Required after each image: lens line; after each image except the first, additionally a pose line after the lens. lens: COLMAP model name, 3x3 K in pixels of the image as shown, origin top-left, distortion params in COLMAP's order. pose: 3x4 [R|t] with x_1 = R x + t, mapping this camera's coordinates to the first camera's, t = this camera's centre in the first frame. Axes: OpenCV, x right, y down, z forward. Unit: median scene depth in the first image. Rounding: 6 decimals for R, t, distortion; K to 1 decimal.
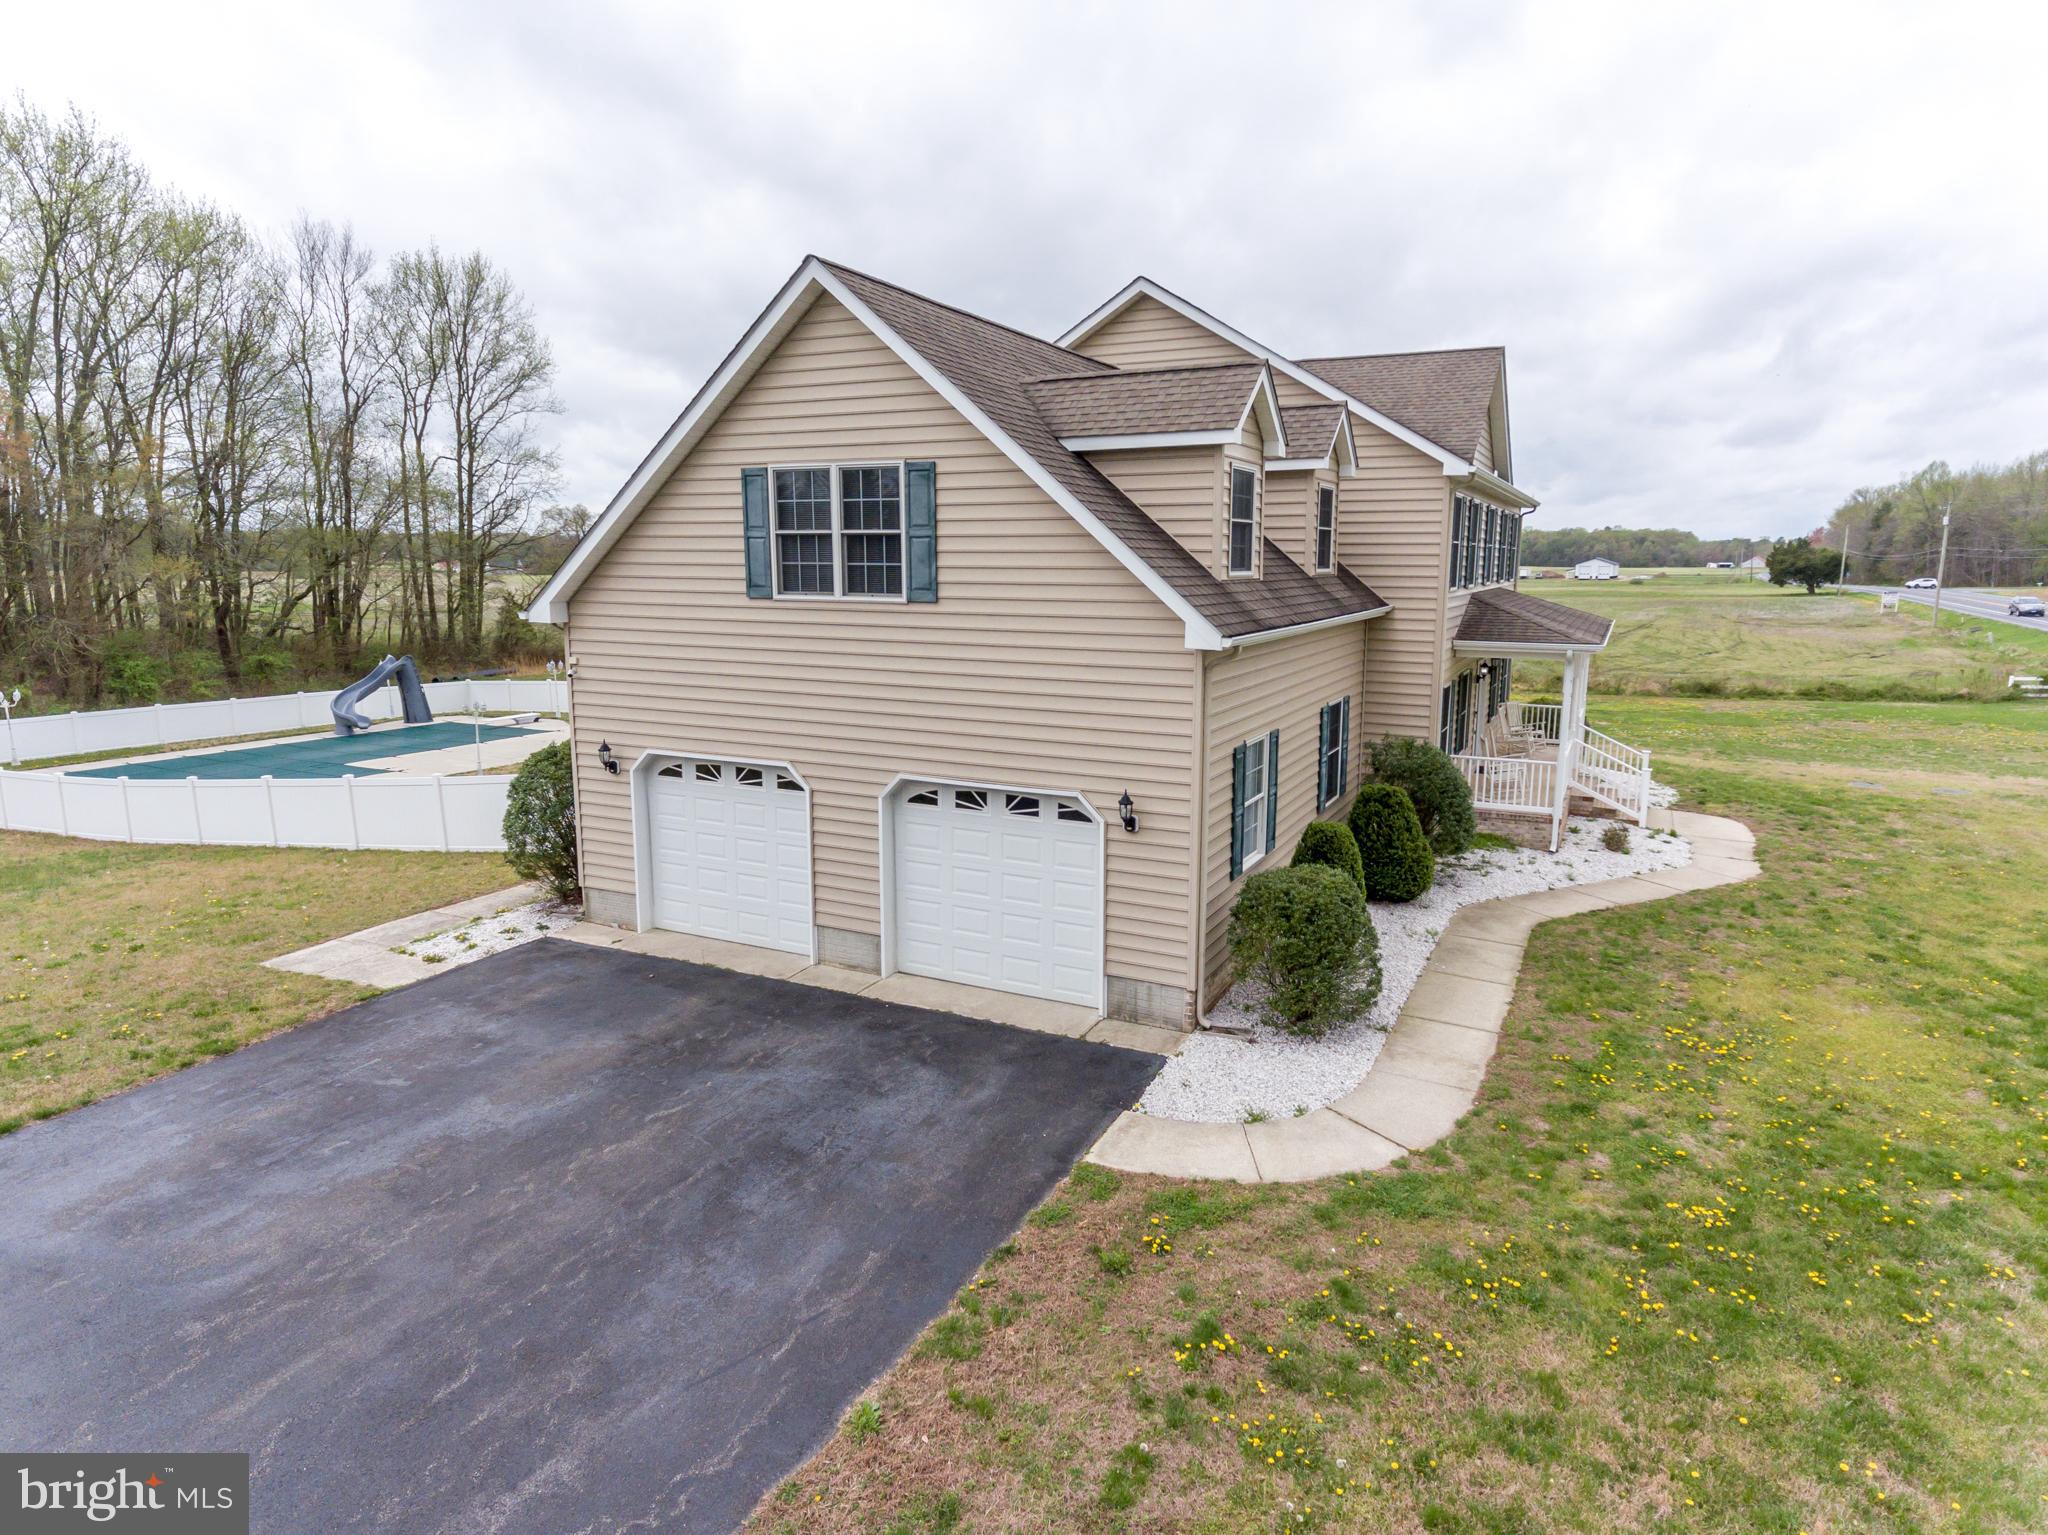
lens RADIAL K [[1199.9, 0, 1024.8], [0, 1199.9, 762.5], [0, 0, 1]] dist [0.017288, 0.004424]
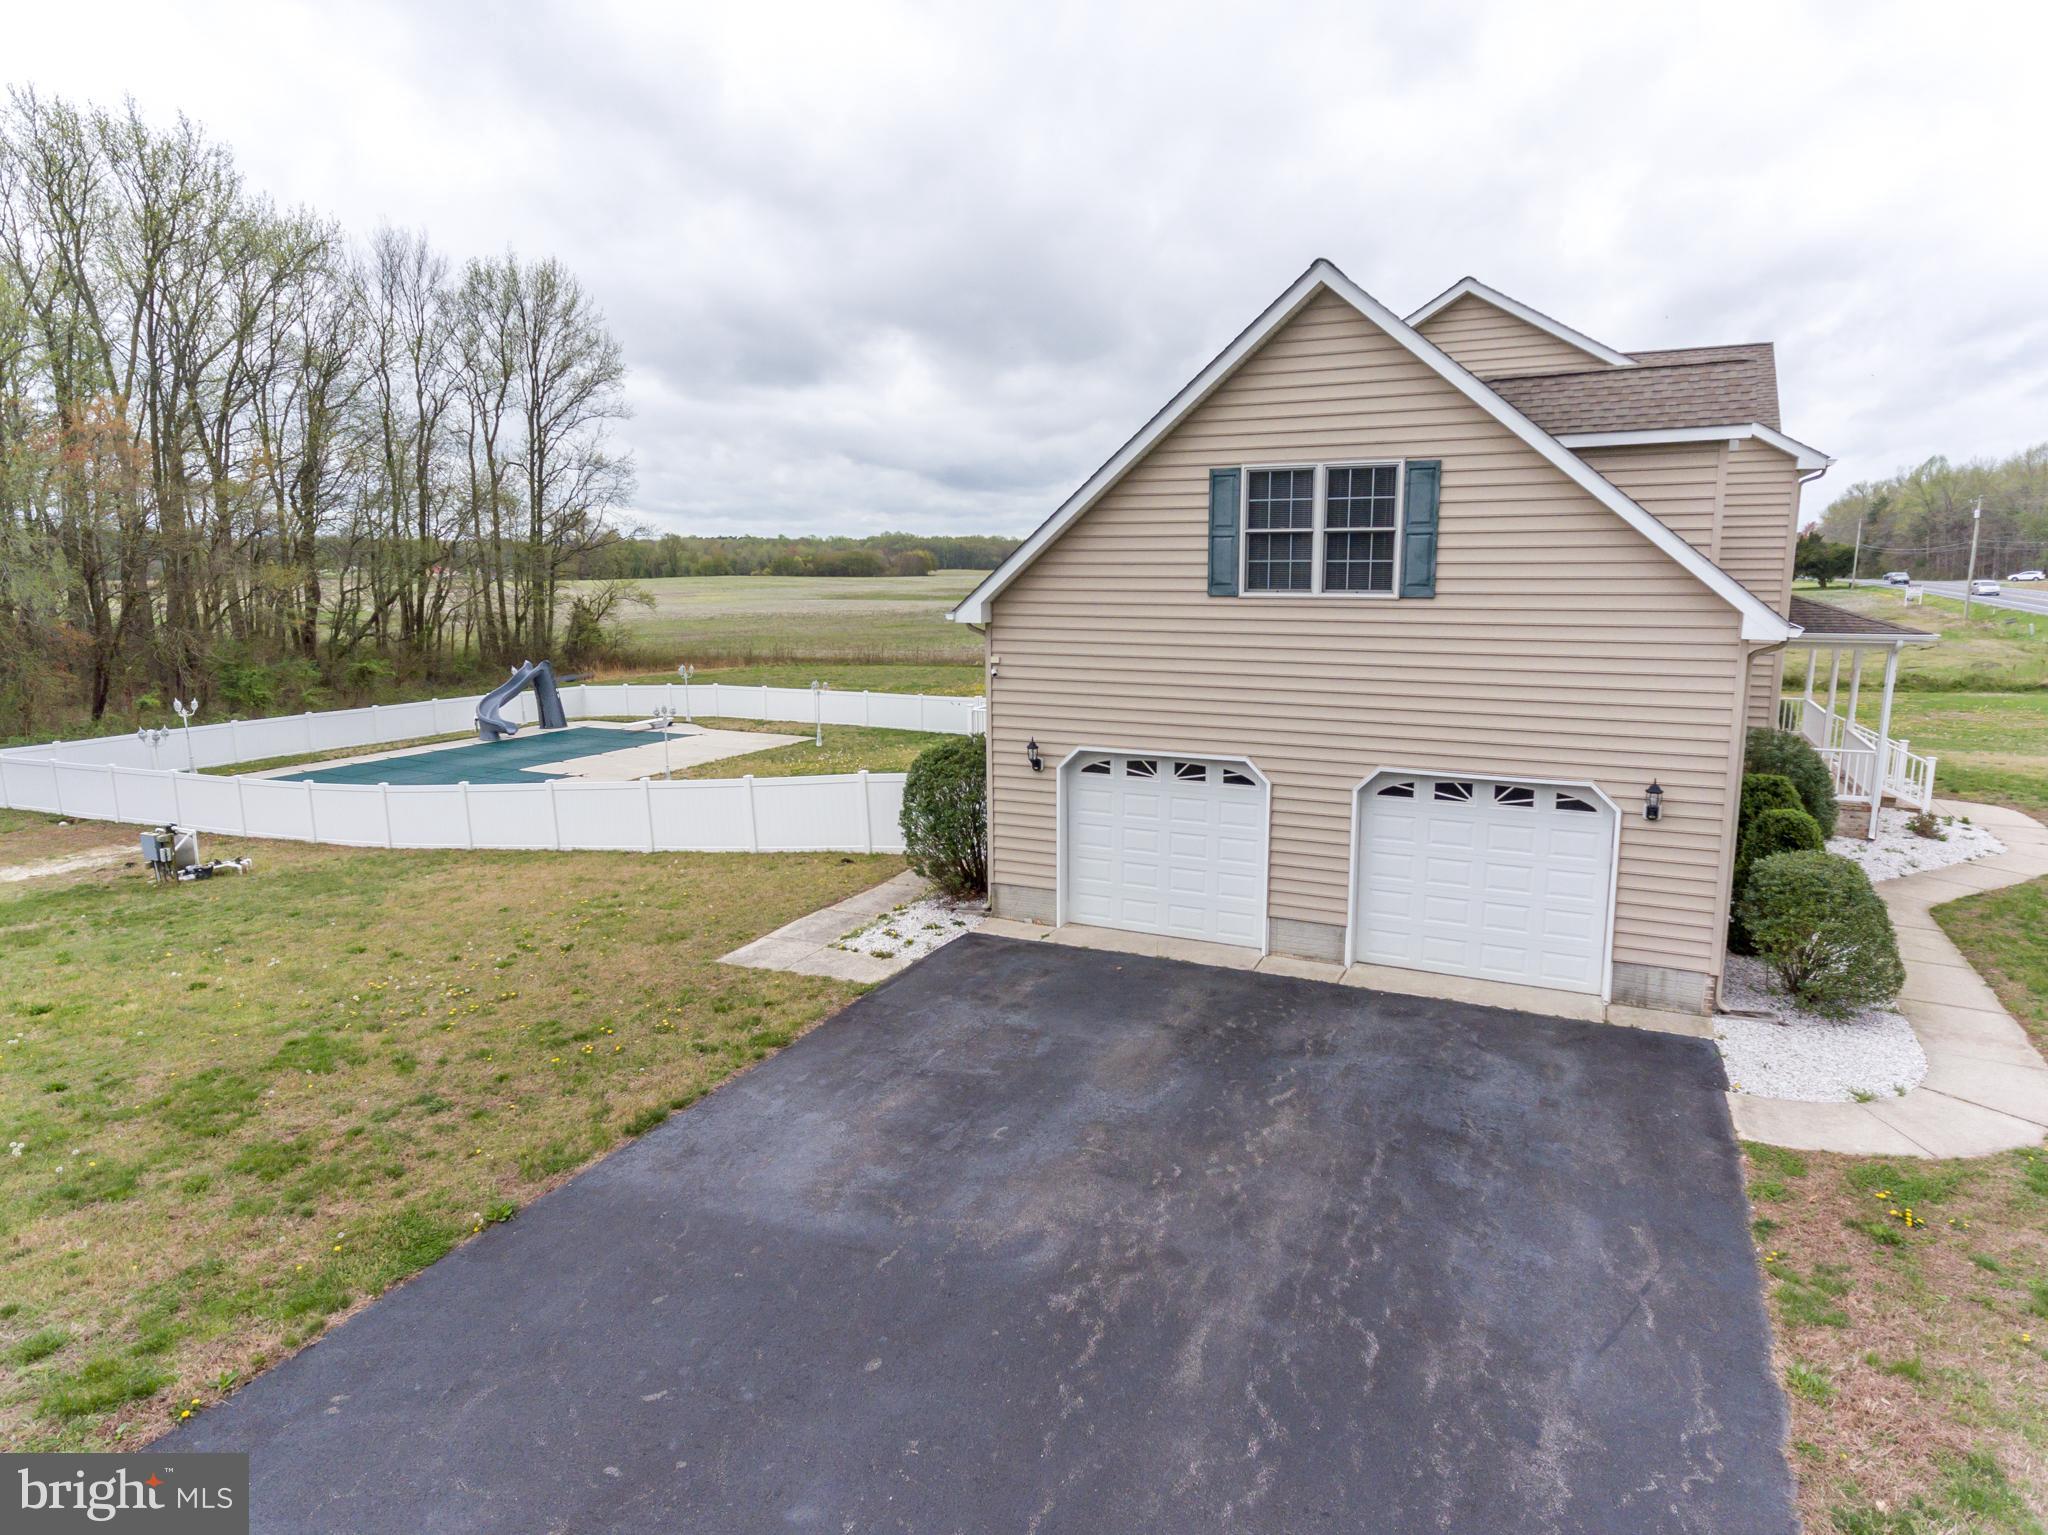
lens RADIAL K [[1199.9, 0, 1019.7], [0, 1199.9, 765.2], [0, 0, 1]] dist [0.017288, 0.004424]
pose [[0.999860, -0.010929, 0.012687, -0.405999], [0.010921, 0.999940, 0.000699, 0.003801], [-0.012694, -0.000560, 0.999919, -0.015850]]
